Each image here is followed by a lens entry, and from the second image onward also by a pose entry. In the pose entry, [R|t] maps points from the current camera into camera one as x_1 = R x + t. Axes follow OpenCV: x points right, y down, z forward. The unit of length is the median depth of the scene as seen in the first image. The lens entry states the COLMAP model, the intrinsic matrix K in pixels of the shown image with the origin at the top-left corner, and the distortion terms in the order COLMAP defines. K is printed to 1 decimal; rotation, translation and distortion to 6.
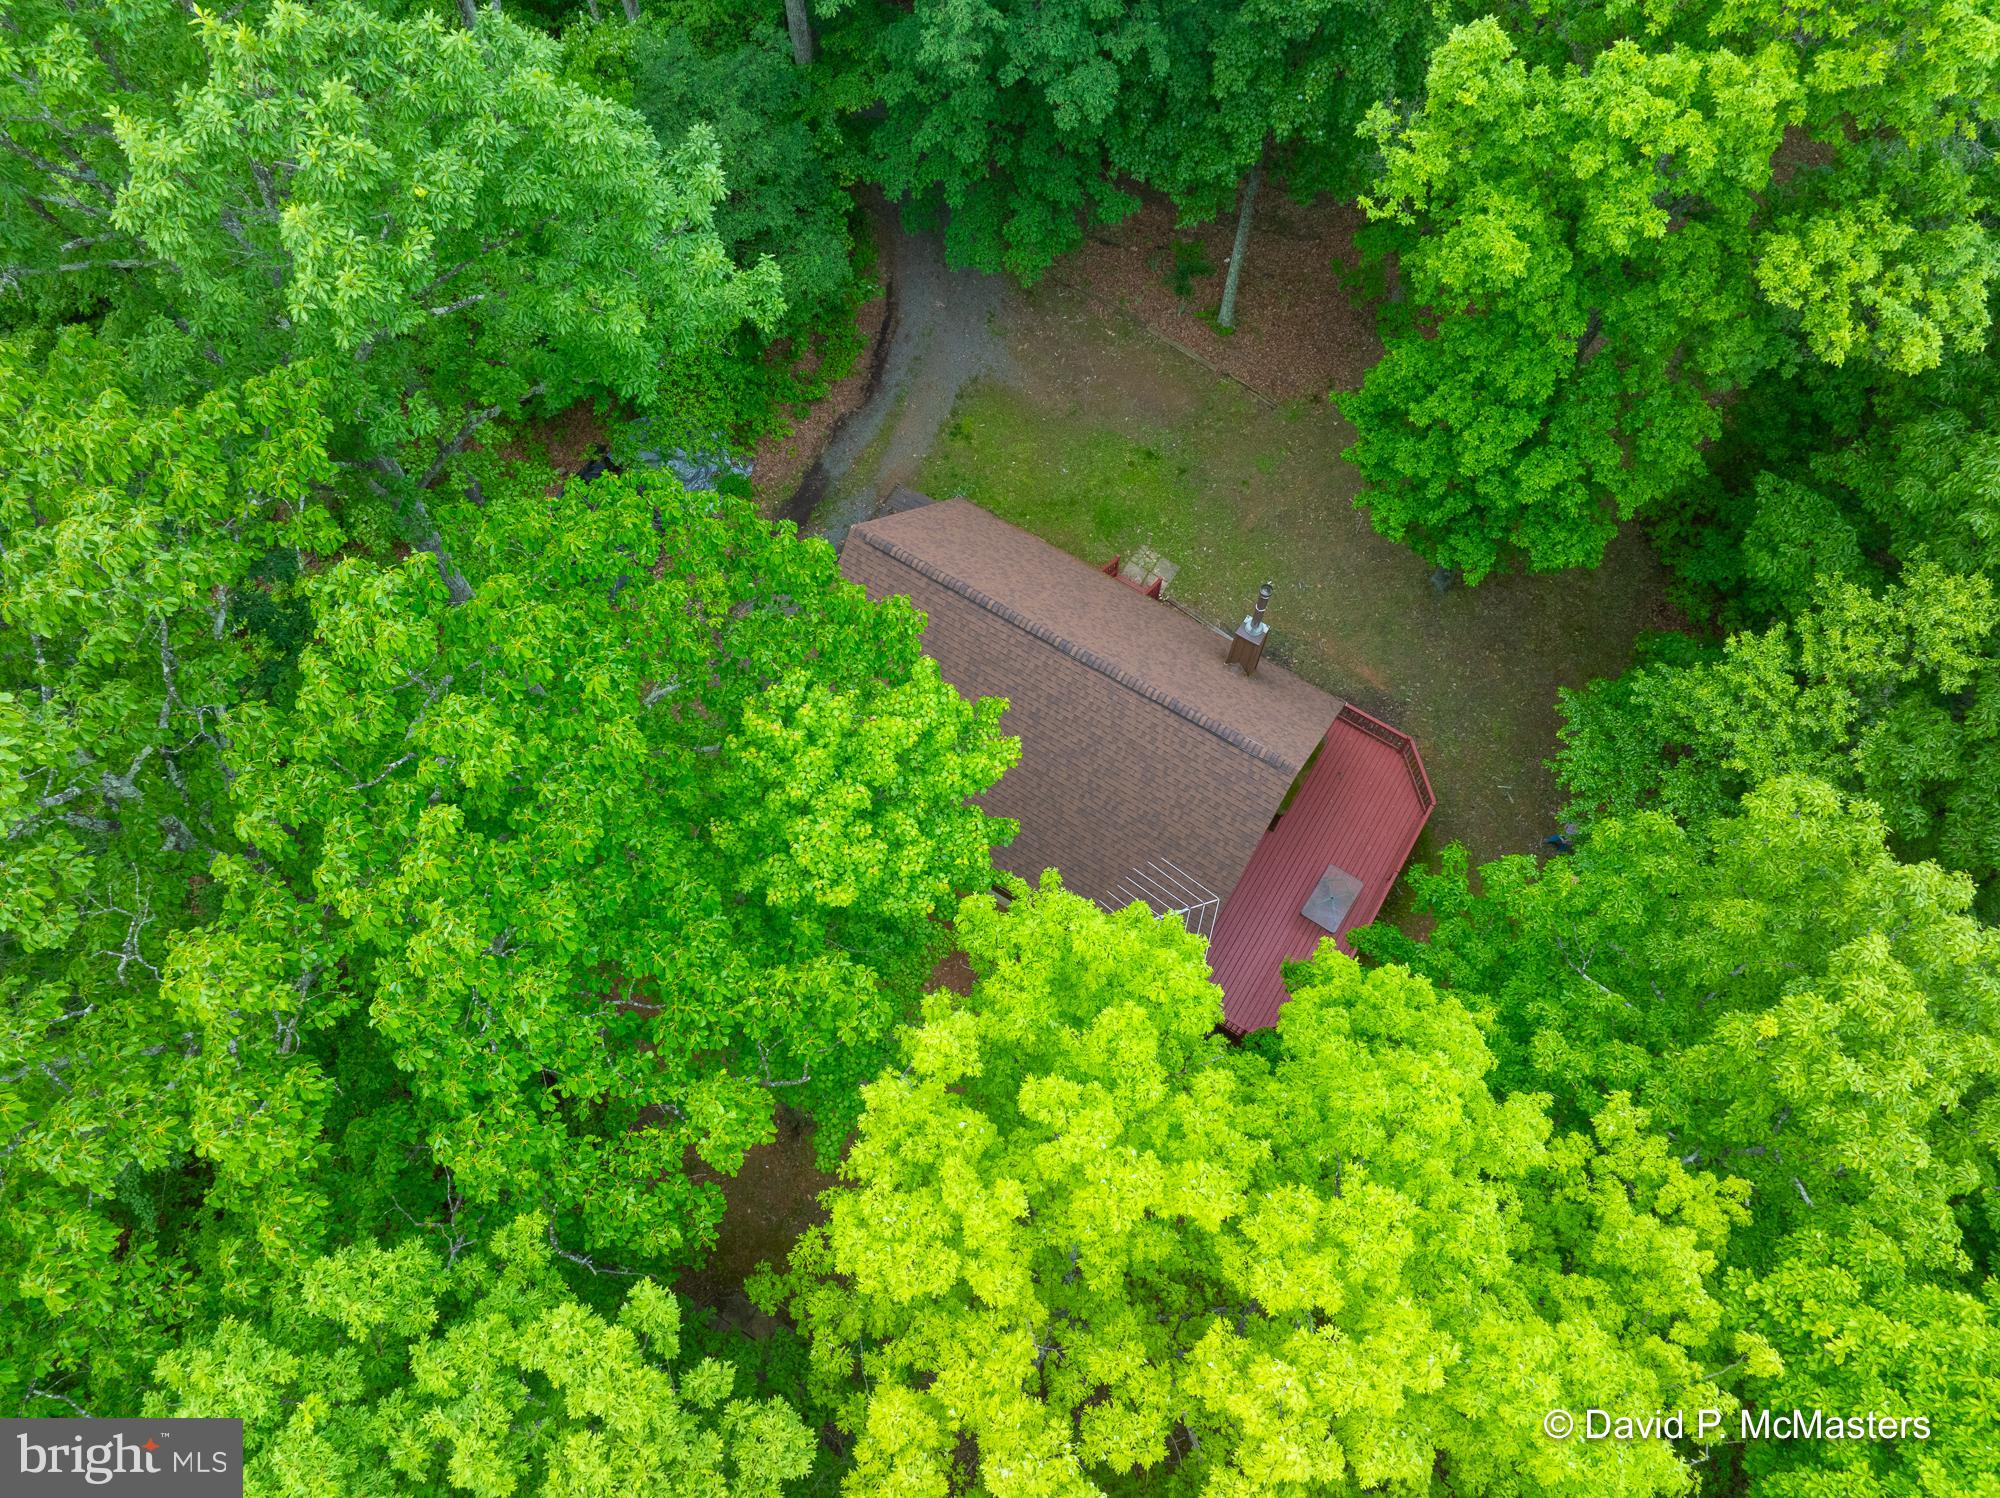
lens RADIAL K [[1388.9, 0, 1000.3], [0, 1388.9, 745.0], [0, 0, 1]] dist [-0.030926, -0.001658]
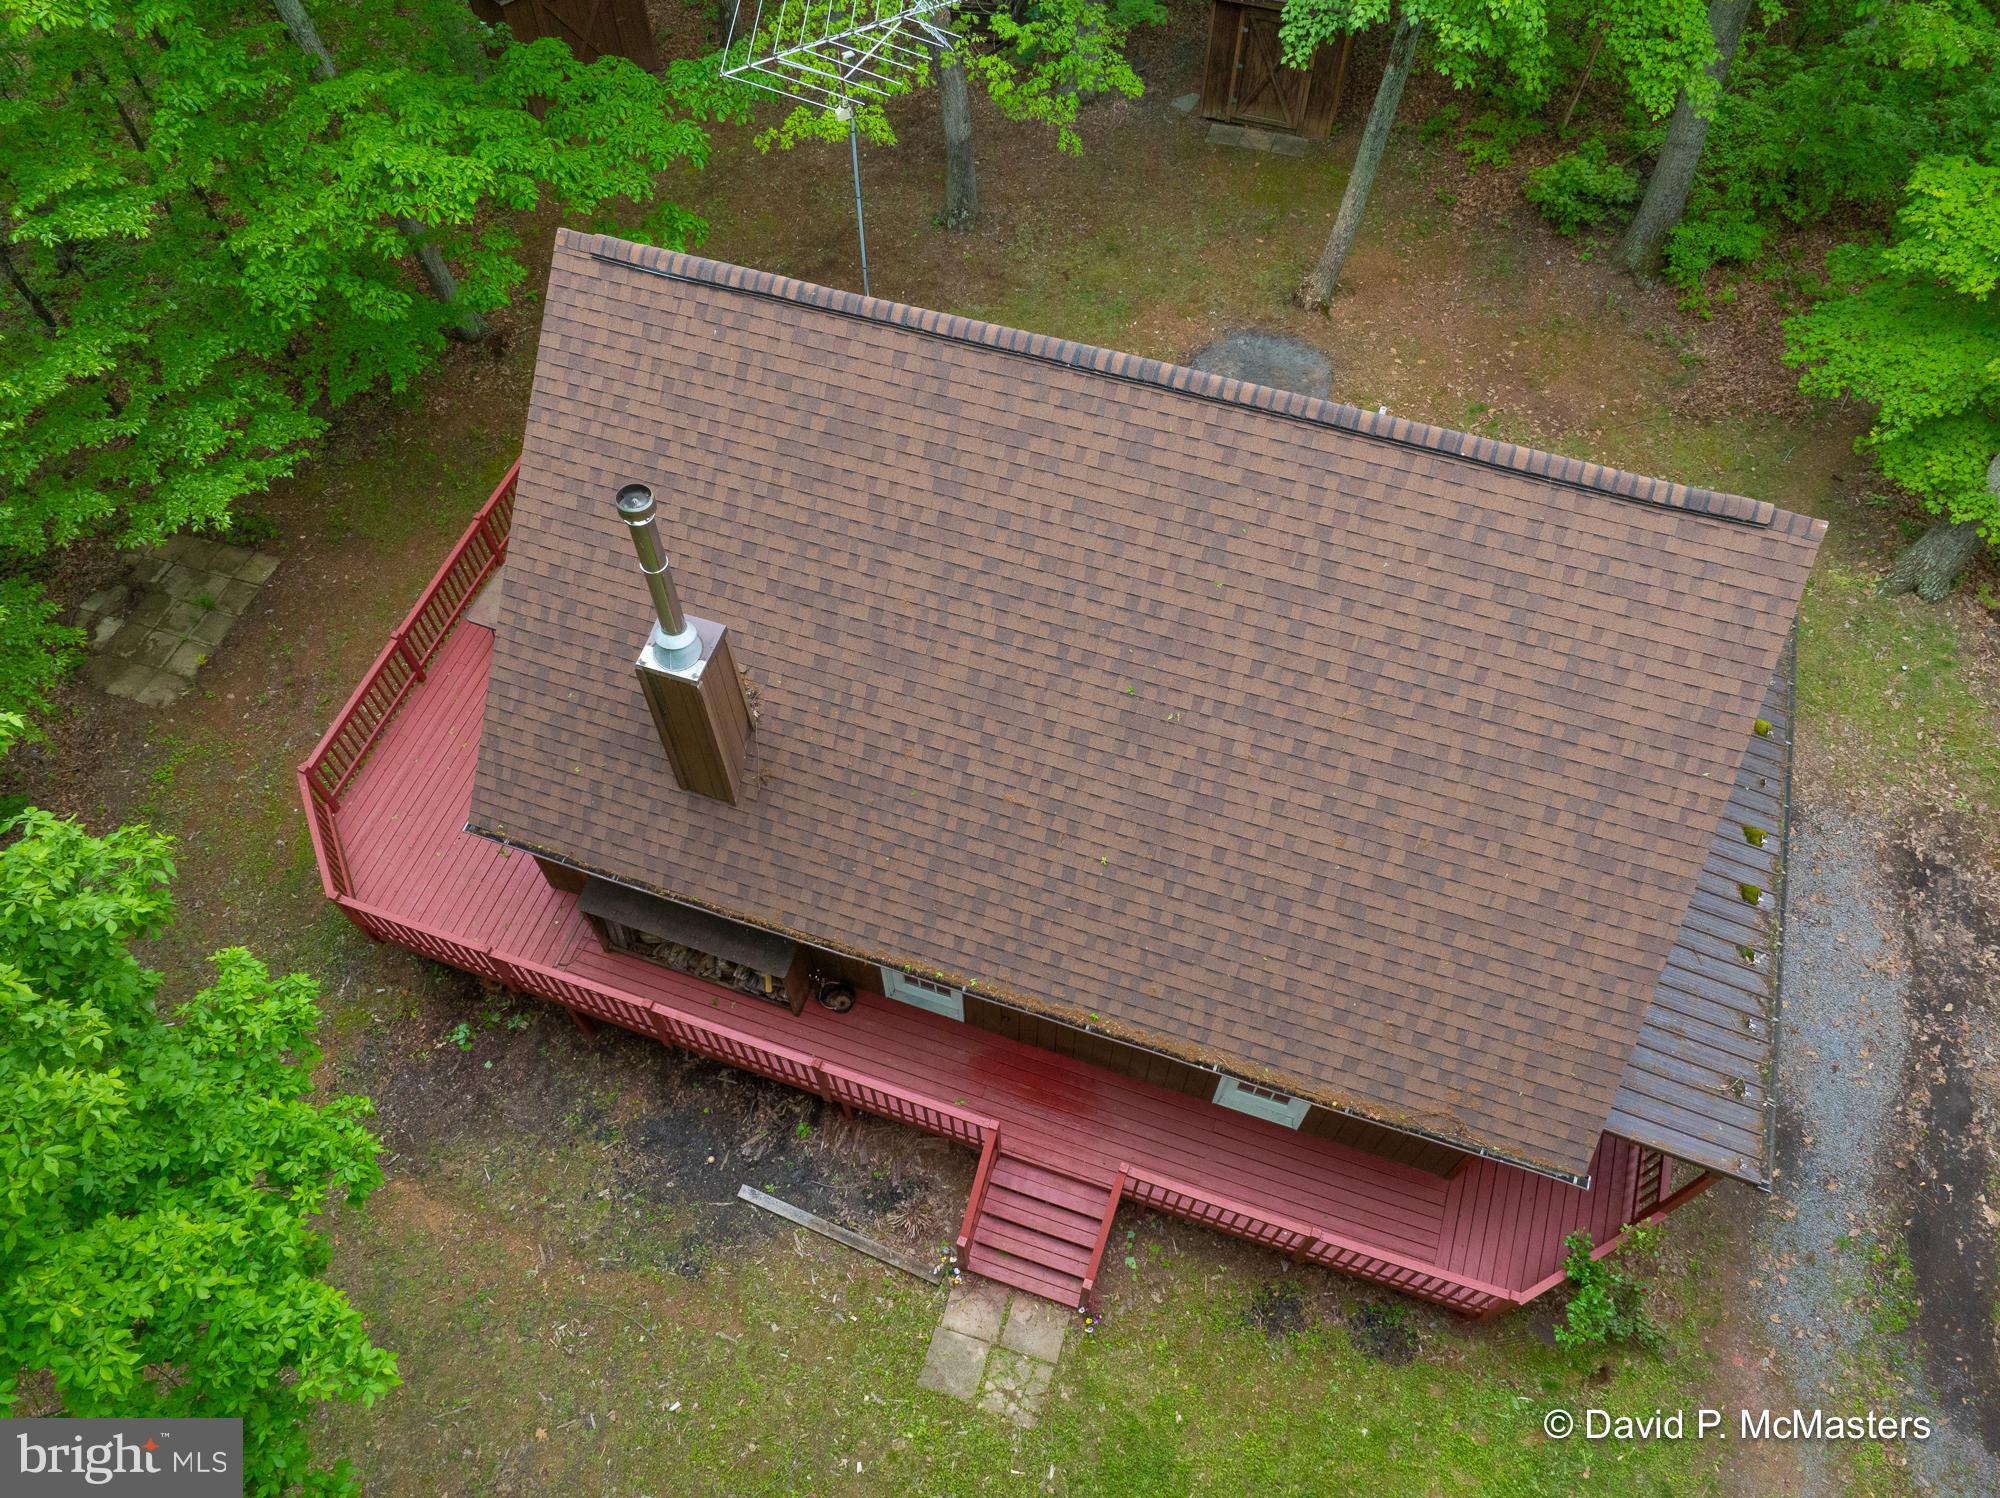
lens RADIAL K [[1407.3, 0, 996.8], [0, 1407.3, 748.7], [0, 0, 1]] dist [-0.059998, 0.035121]
pose [[-0.973201, 0.197387, -0.117974, 0.342673], [-0.208846, -0.543966, 0.812702, -0.975942], [0.096243, 0.815561, 0.570612, 1.874580]]
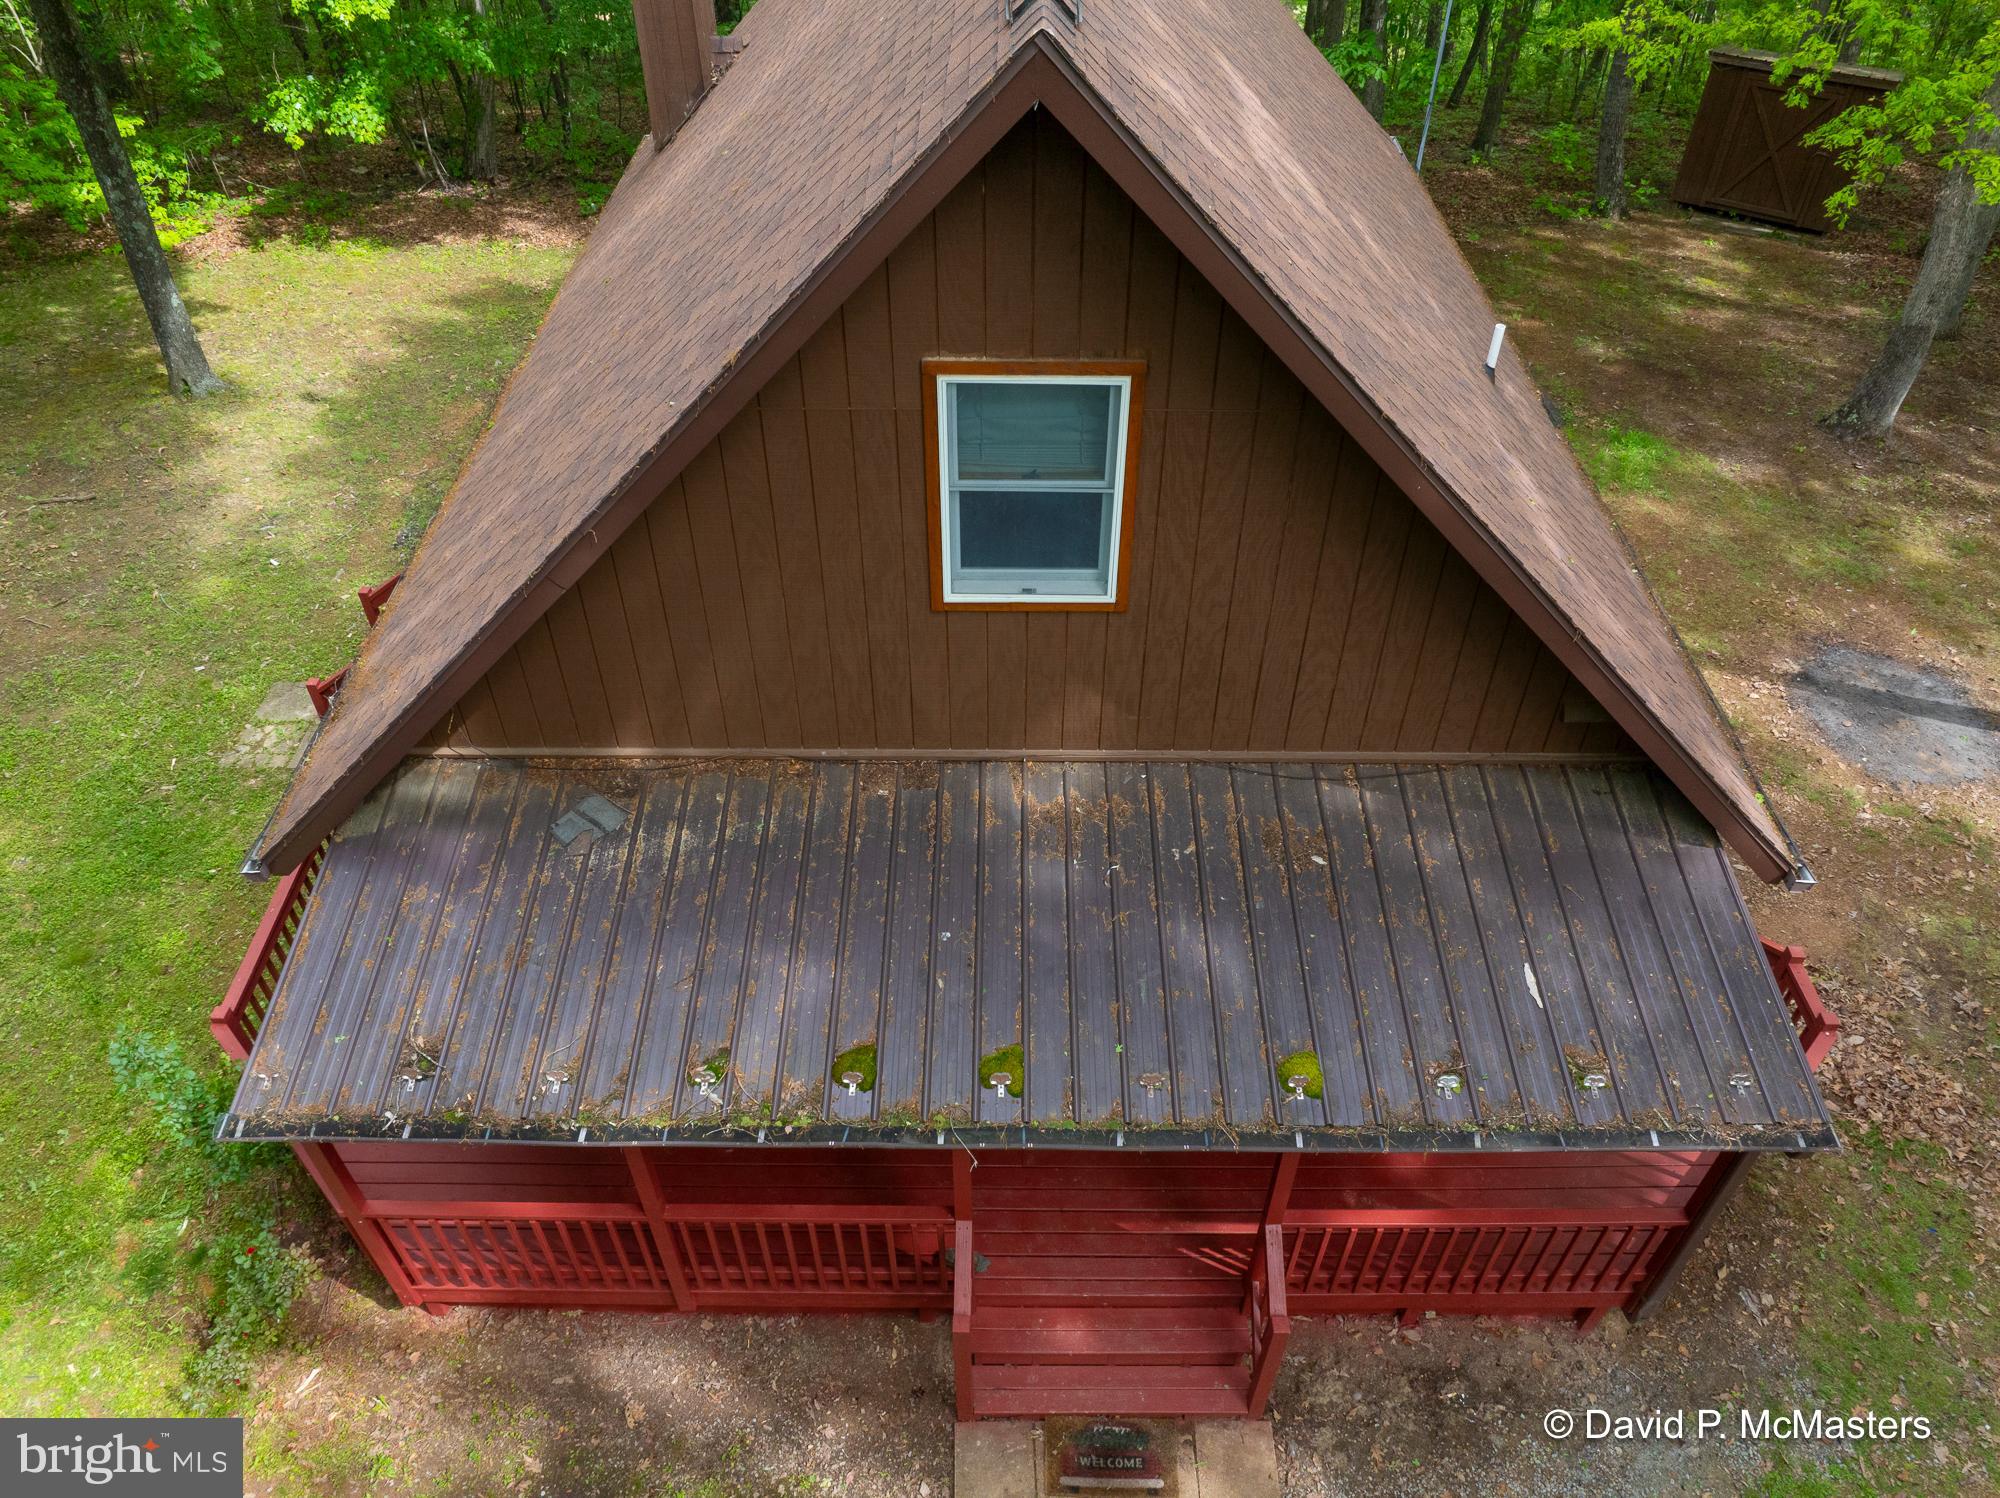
lens RADIAL K [[1407.3, 0, 996.8], [0, 1407.3, 748.7], [0, 0, 1]] dist [-0.059998, 0.035121]
pose [[-0.525081, -0.577588, 0.625045, -0.554625], [0.781507, -0.036459, 0.622830, -0.586527], [-0.336951, 0.815514, 0.470534, 2.256993]]
